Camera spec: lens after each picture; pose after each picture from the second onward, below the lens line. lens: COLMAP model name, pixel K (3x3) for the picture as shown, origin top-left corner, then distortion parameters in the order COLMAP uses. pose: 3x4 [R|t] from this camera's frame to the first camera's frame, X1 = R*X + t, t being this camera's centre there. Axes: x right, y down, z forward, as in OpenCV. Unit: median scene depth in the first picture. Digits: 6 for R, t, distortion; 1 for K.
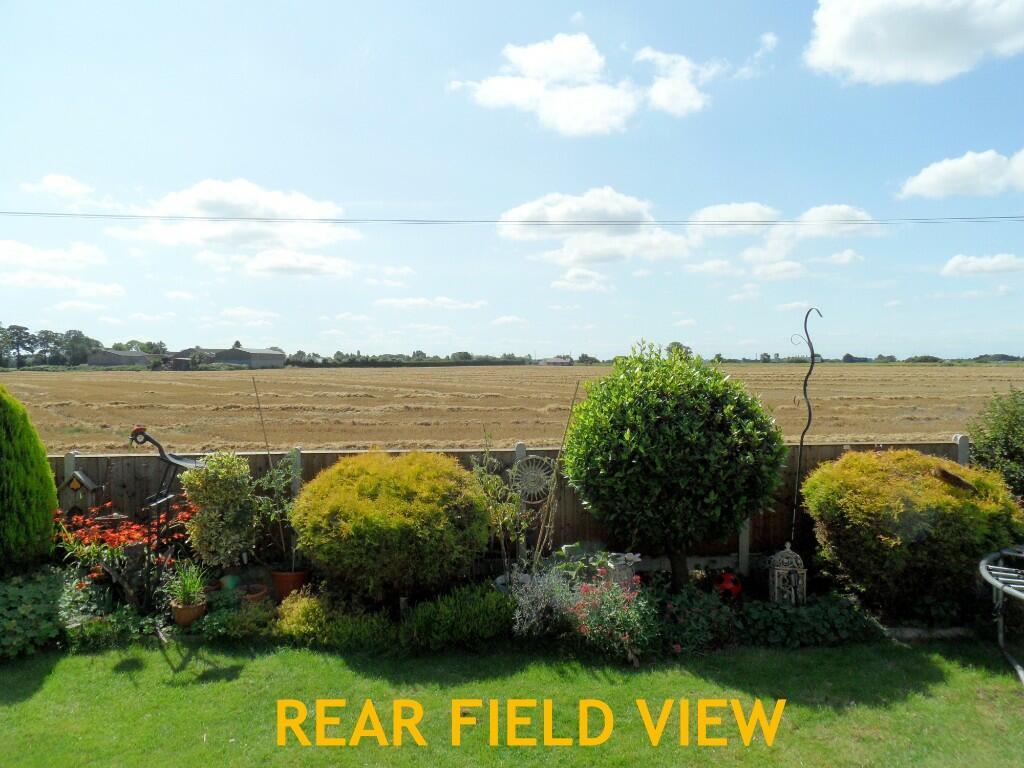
lens RADIAL K [[755.3, 0, 509.3], [0, 755.3, 387.5], [0, 0, 1]] dist [-0.028729, 0.022908]
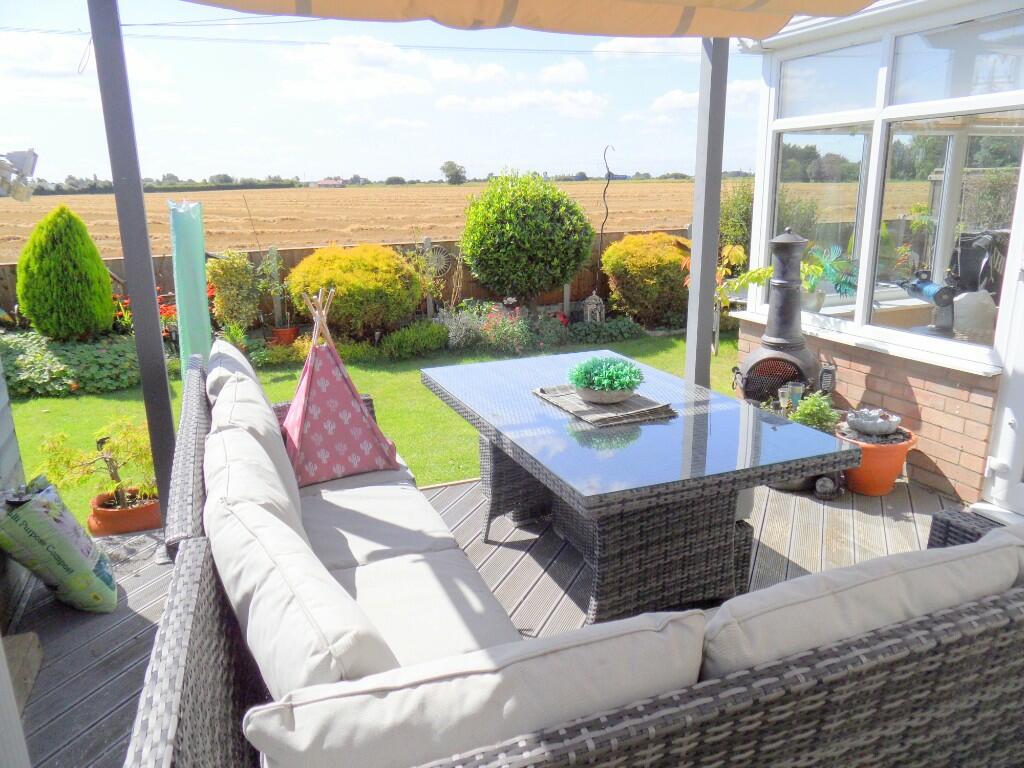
lens RADIAL K [[755.3, 0, 505.5], [0, 755.3, 380.5], [0, 0, 1]] dist [-0.028729, 0.022908]
pose [[0.957833, -0.085891, 0.274187, -0.290925], [0.023215, 0.974289, 0.224104, 0.019403], [-0.286386, -0.208289, 0.935200, -0.546503]]
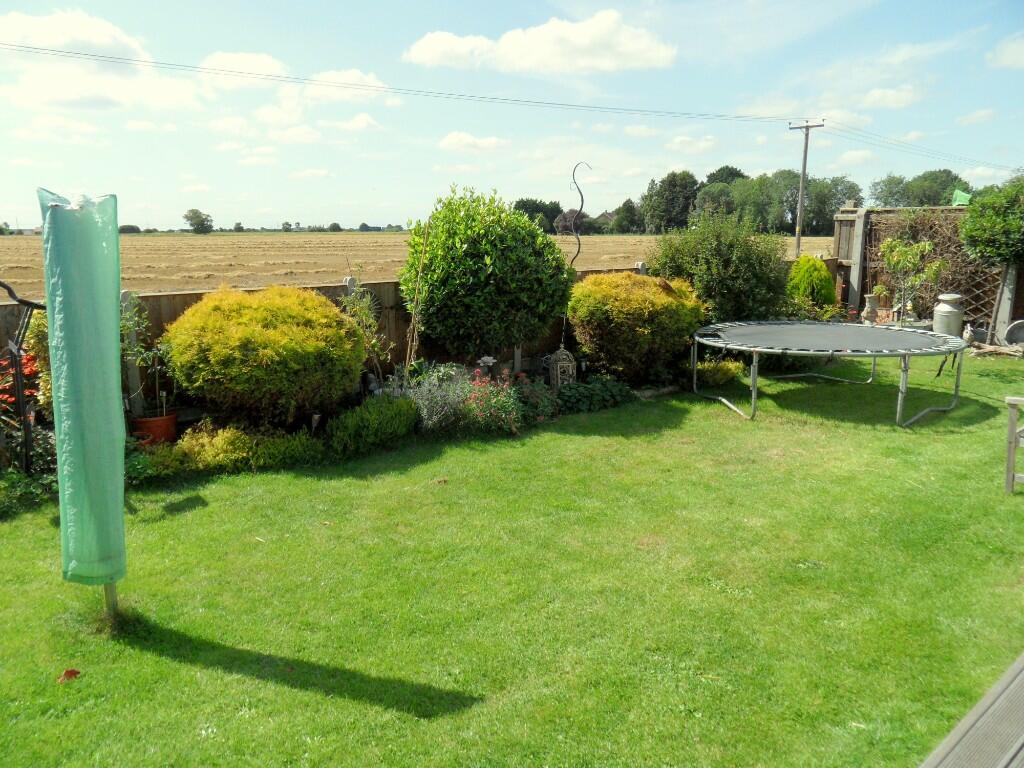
lens RADIAL K [[755.3, 0, 502.0], [0, 755.3, 385.9], [0, 0, 1]] dist [-0.028729, 0.022908]
pose [[0.821694, -0.112781, 0.558659, -0.461492], [0.017717, 0.984806, 0.172752, 0.046289], [-0.569654, -0.132052, 0.811207, -0.029237]]
